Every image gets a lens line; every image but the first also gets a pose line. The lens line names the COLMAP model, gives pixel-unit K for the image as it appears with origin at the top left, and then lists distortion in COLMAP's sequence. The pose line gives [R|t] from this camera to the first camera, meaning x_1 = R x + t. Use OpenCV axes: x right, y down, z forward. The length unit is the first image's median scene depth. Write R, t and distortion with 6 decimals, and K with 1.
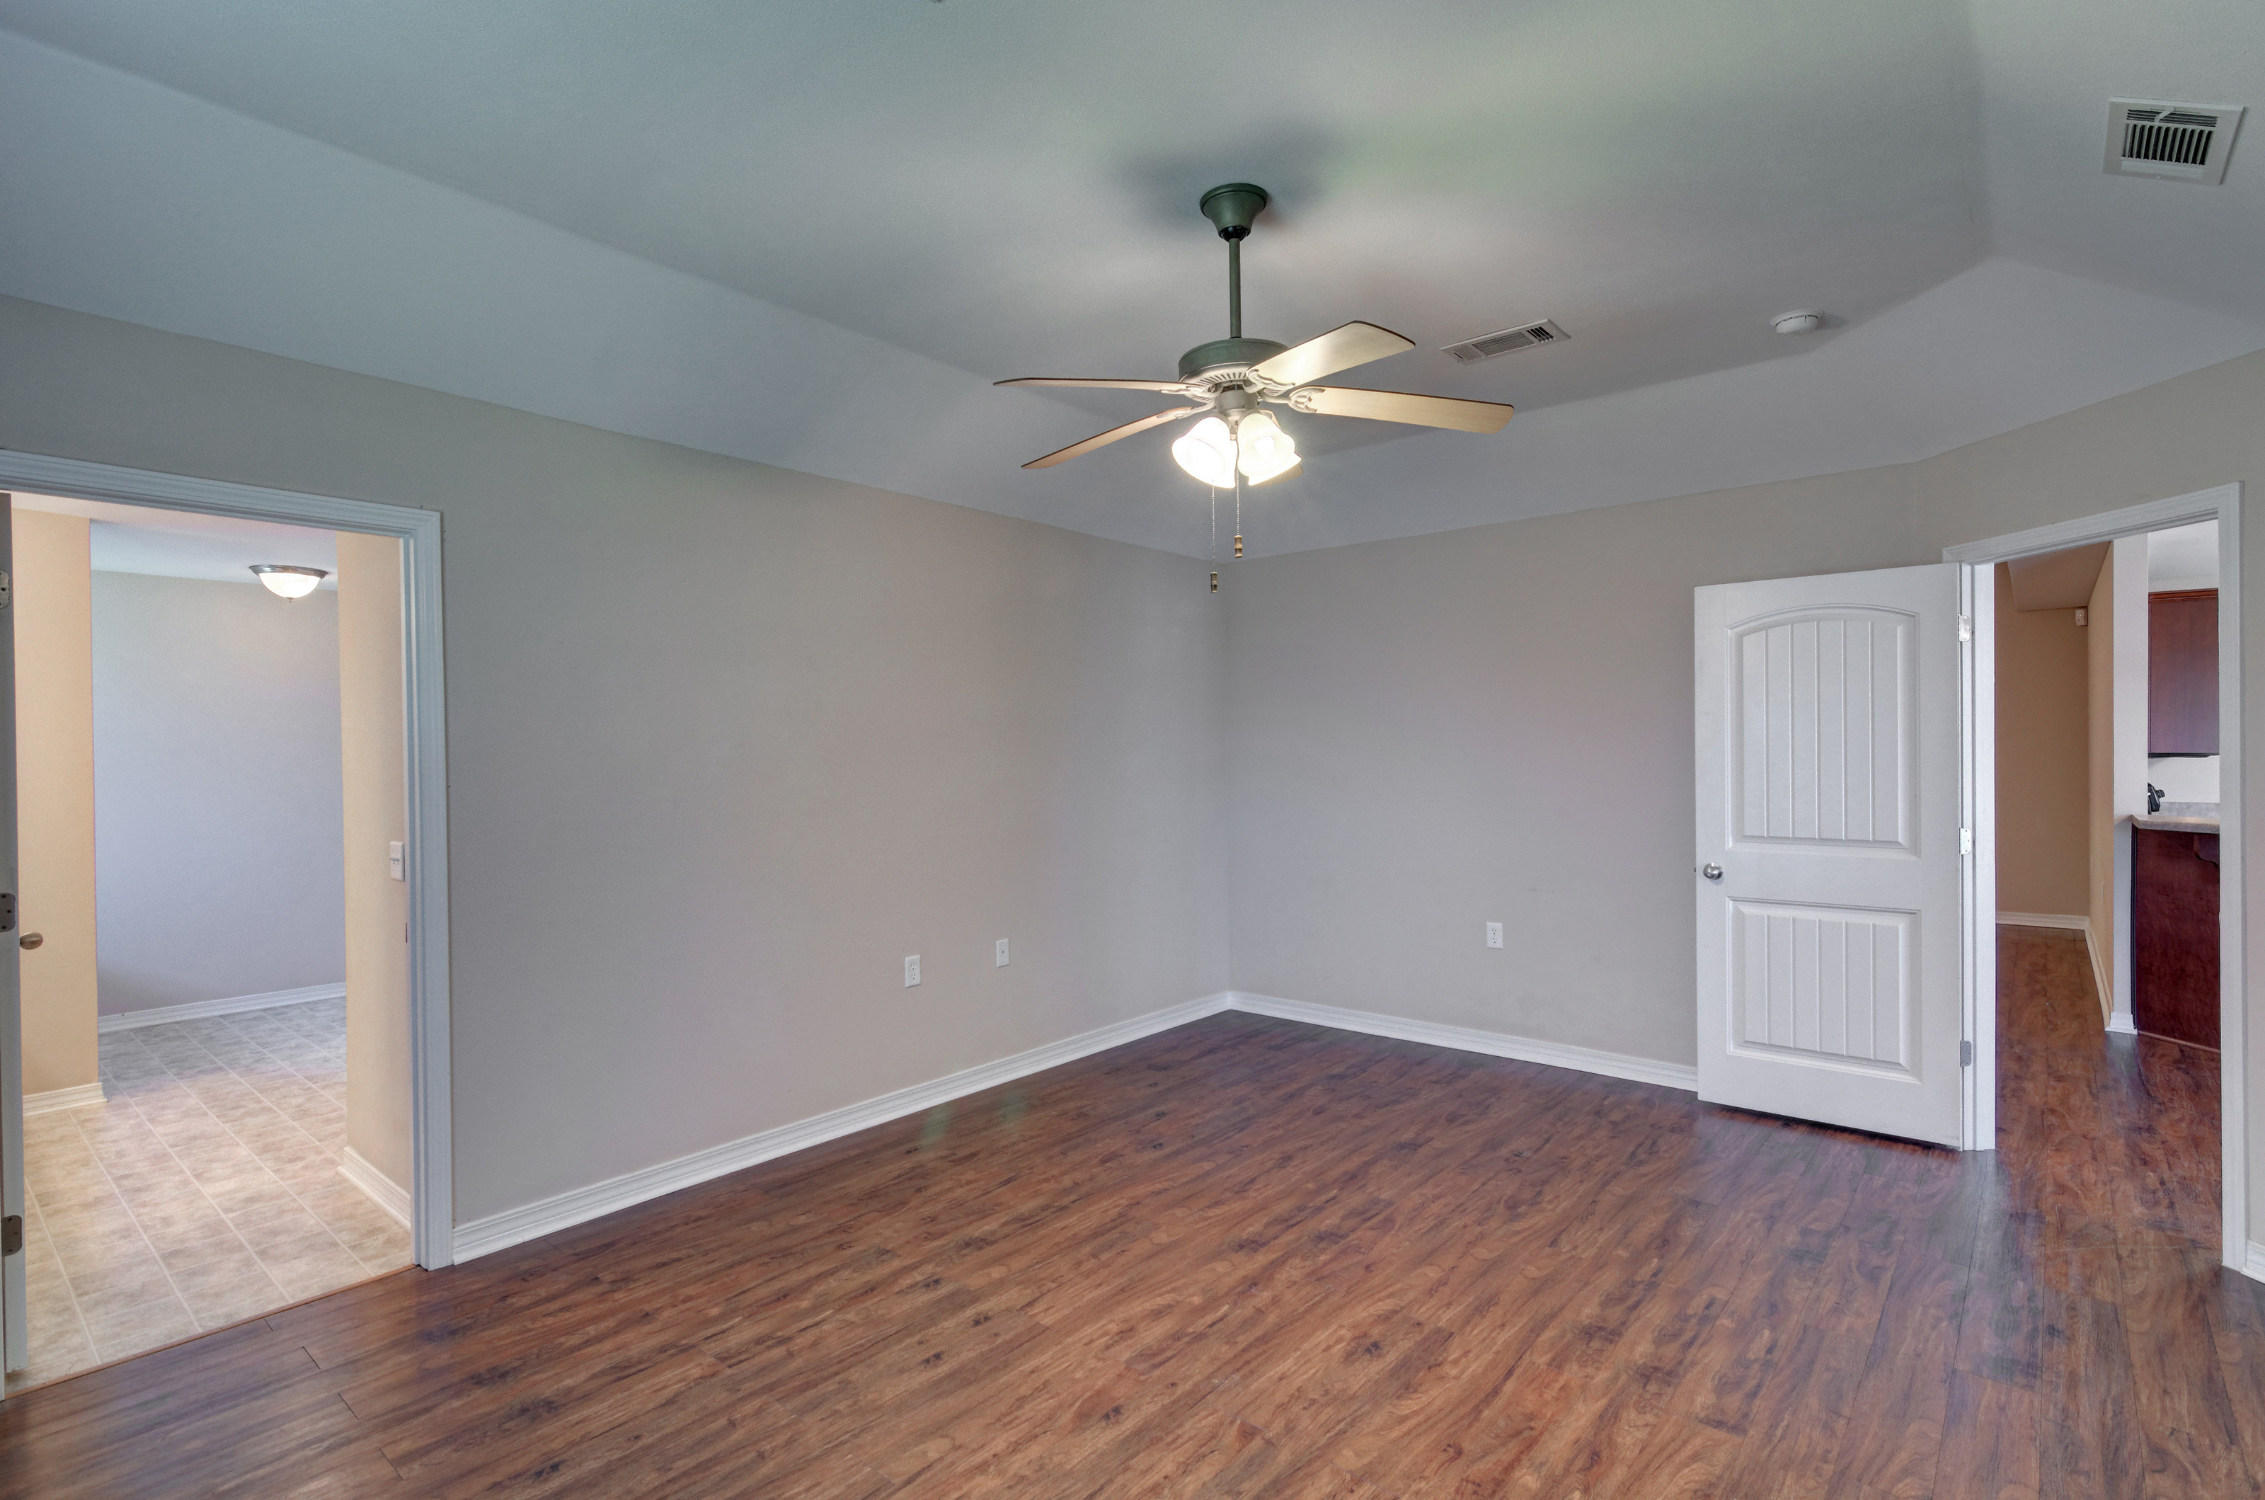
lens RADIAL K [[1081.9, 0, 1132.0], [0, 1081.9, 759.6], [0, 0, 1]] dist [0.007760, -0.001158]
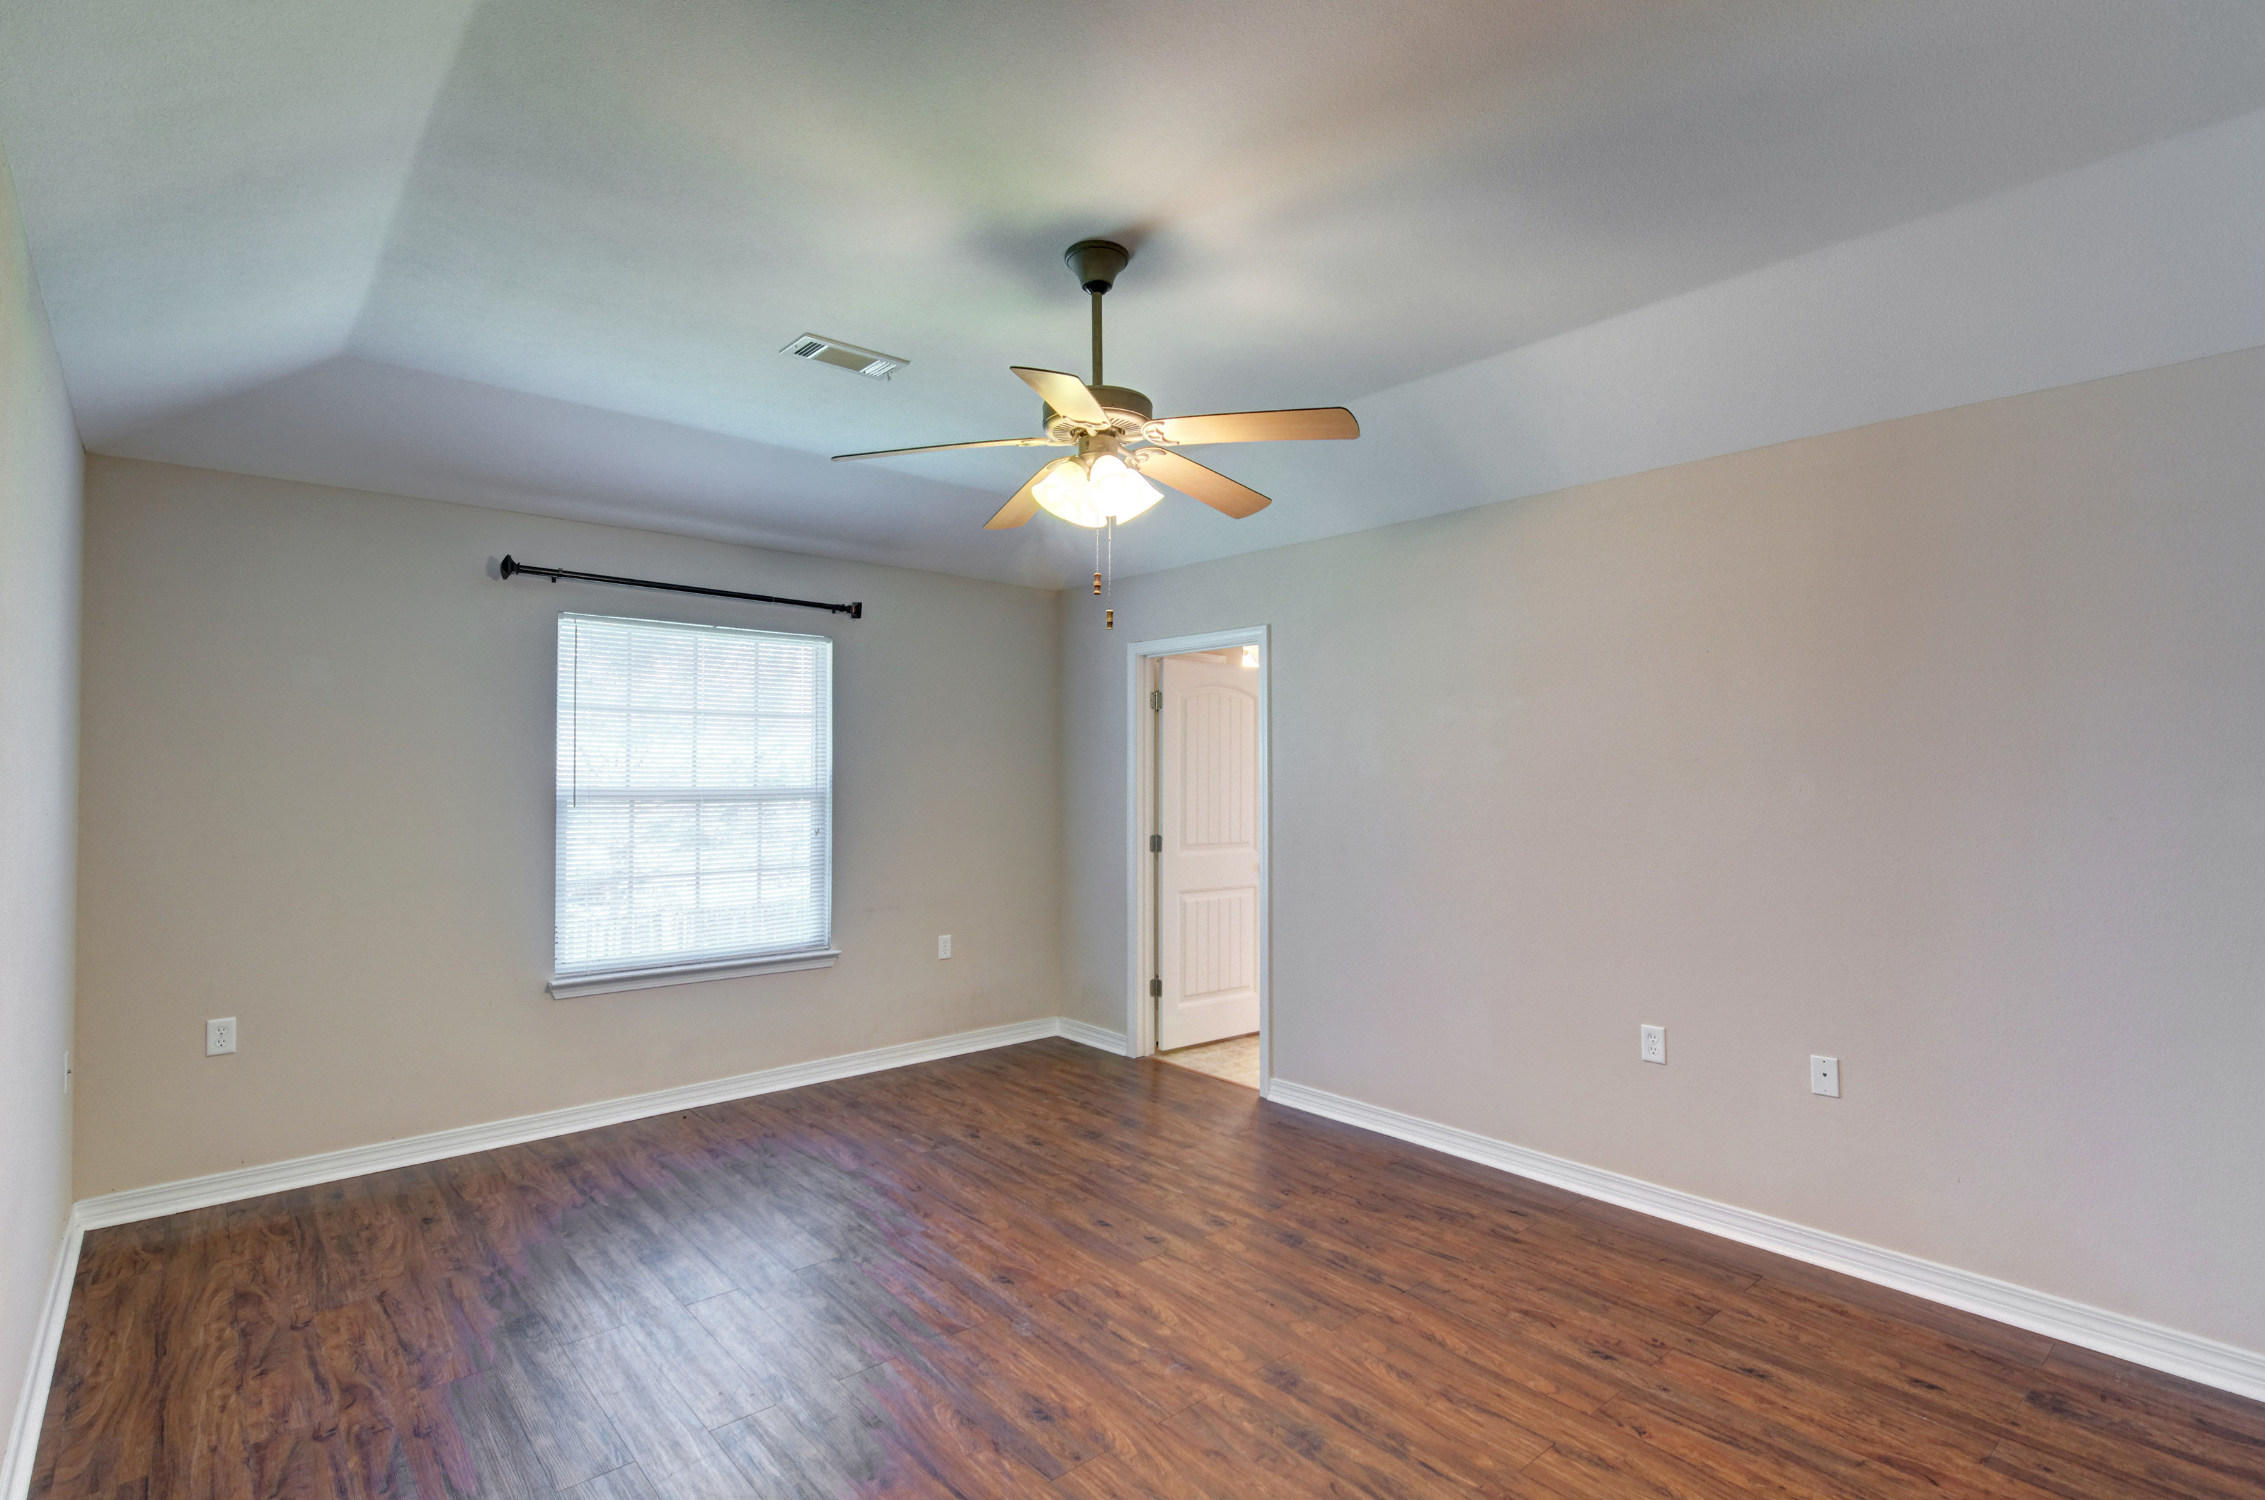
lens RADIAL K [[1081.9, 0, 1104.8], [0, 1081.9, 753.5], [0, 0, 1]] dist [0.007760, -0.001158]
pose [[-0.161858, -0.011231, -0.986750, 1.030152], [-0.011244, 0.999891, -0.009536, -0.021961], [0.986750, 0.009551, -0.161967, 1.075462]]
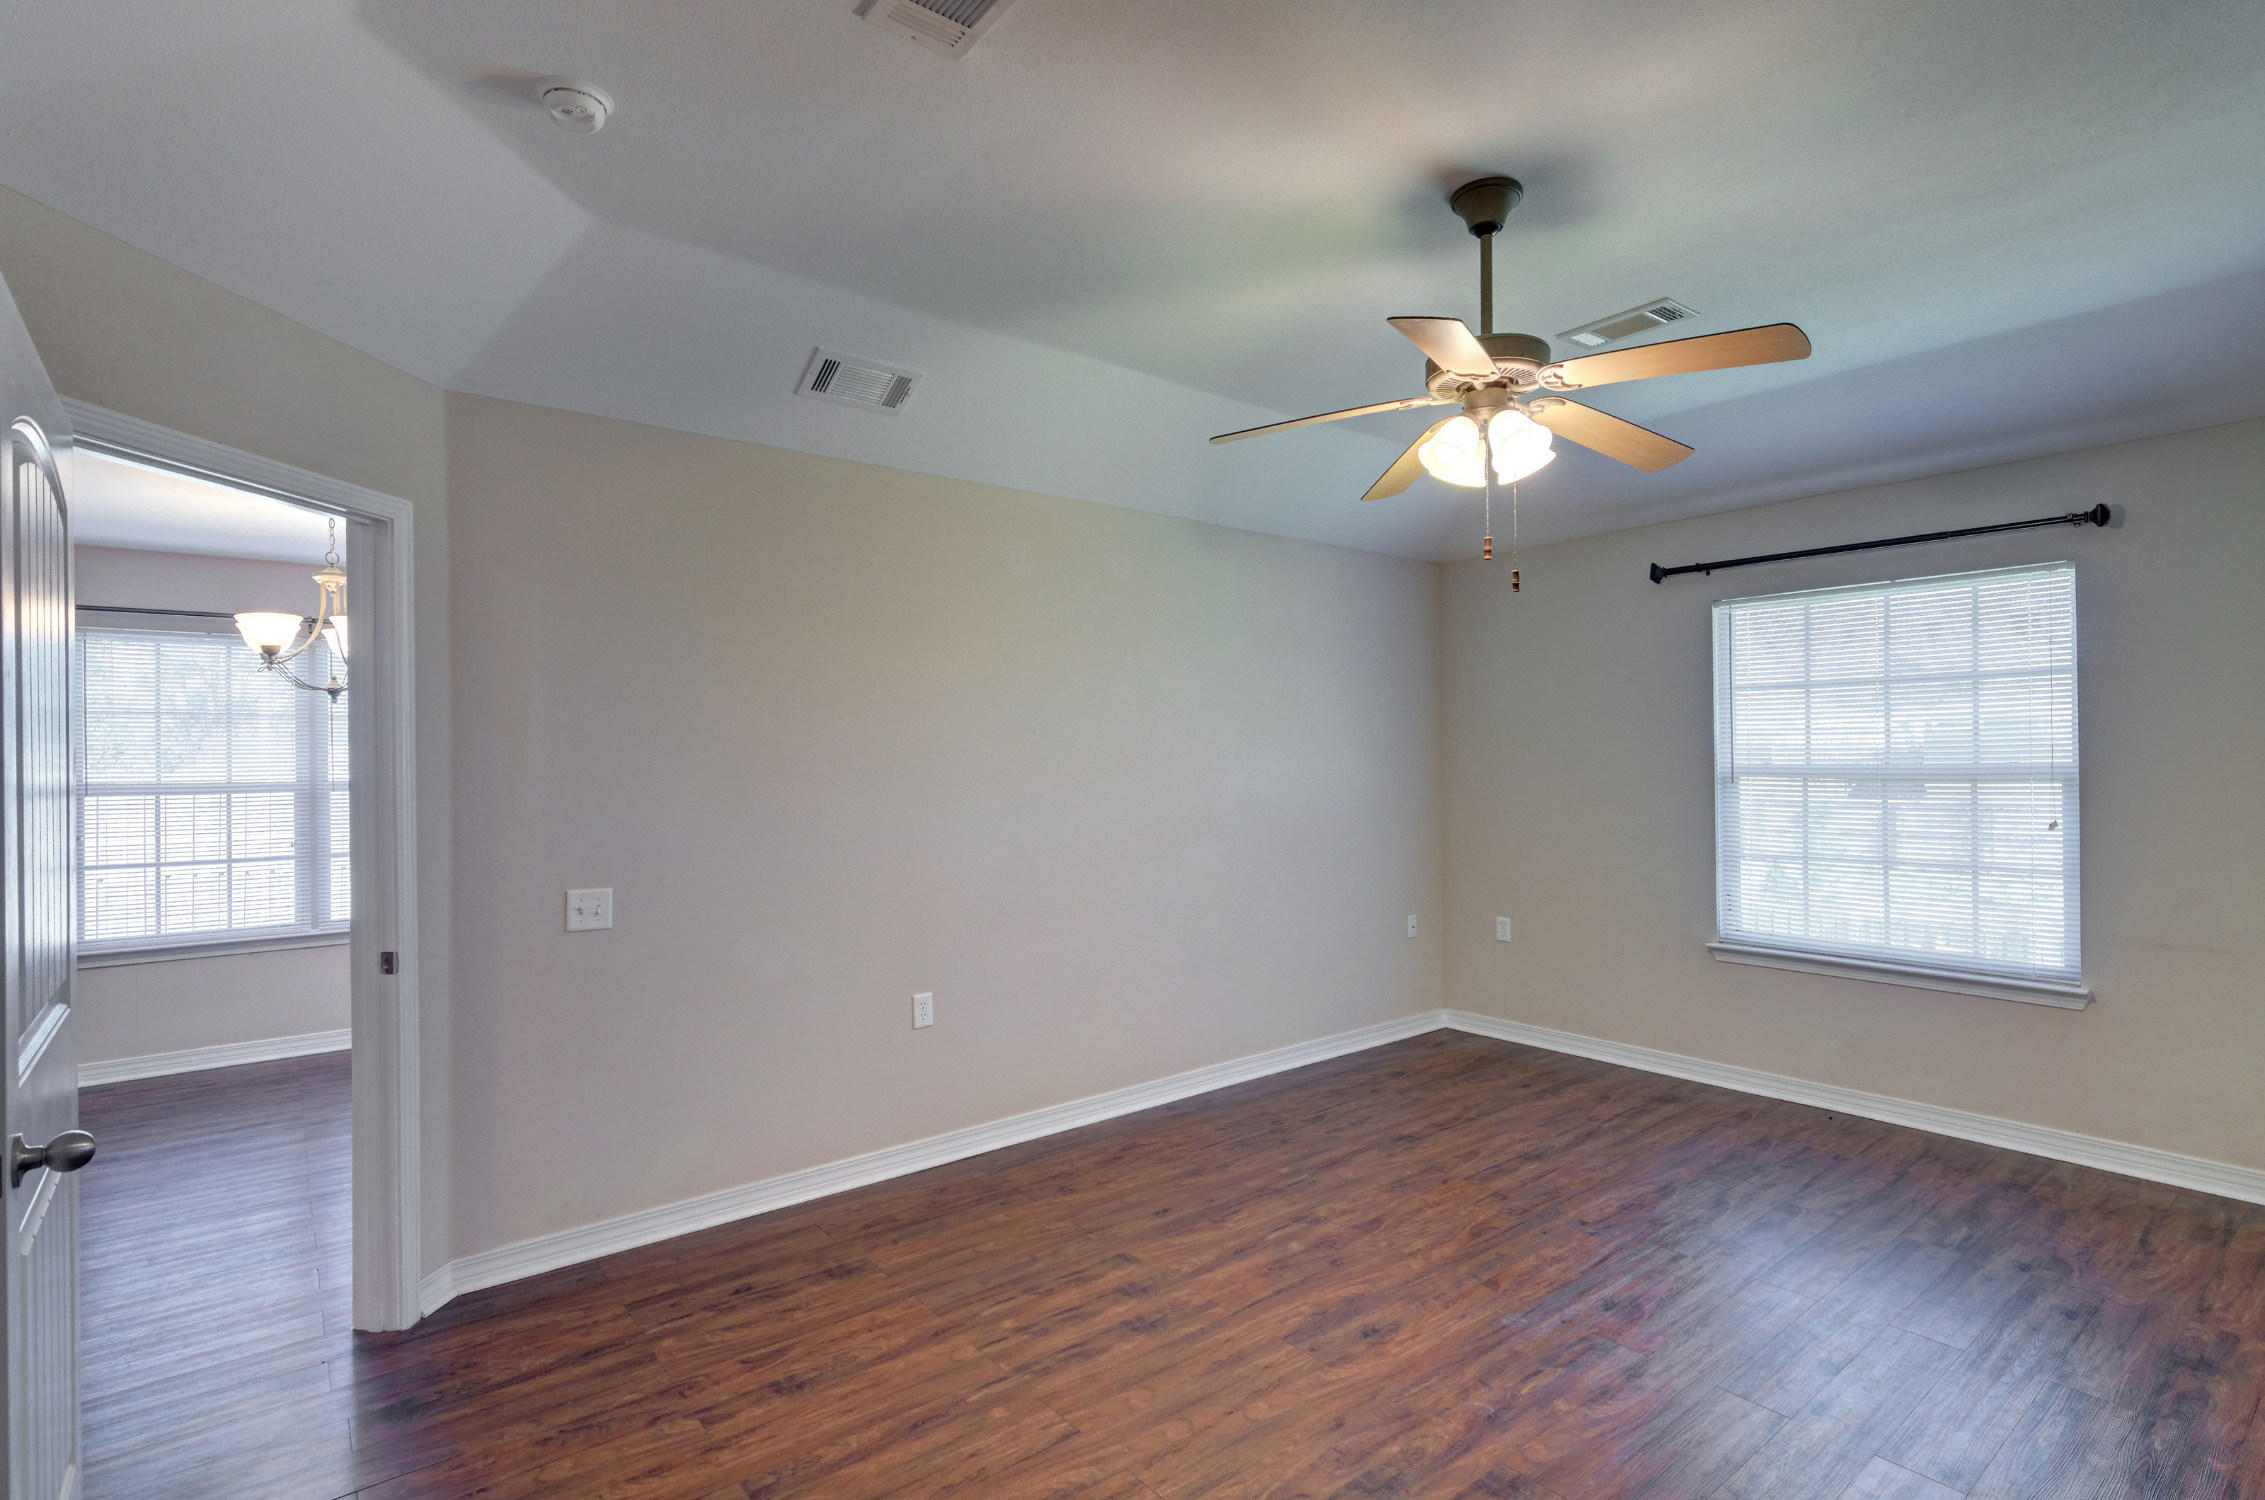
lens RADIAL K [[1081.9, 0, 1123.7], [0, 1081.9, 756.0], [0, 0, 1]] dist [0.007760, -0.001158]
pose [[-0.980211, 0.018928, 0.197050, 0.213112], [0.020373, 0.999778, 0.005306, -0.020308], [-0.196906, 0.009215, -0.980379, 1.848705]]
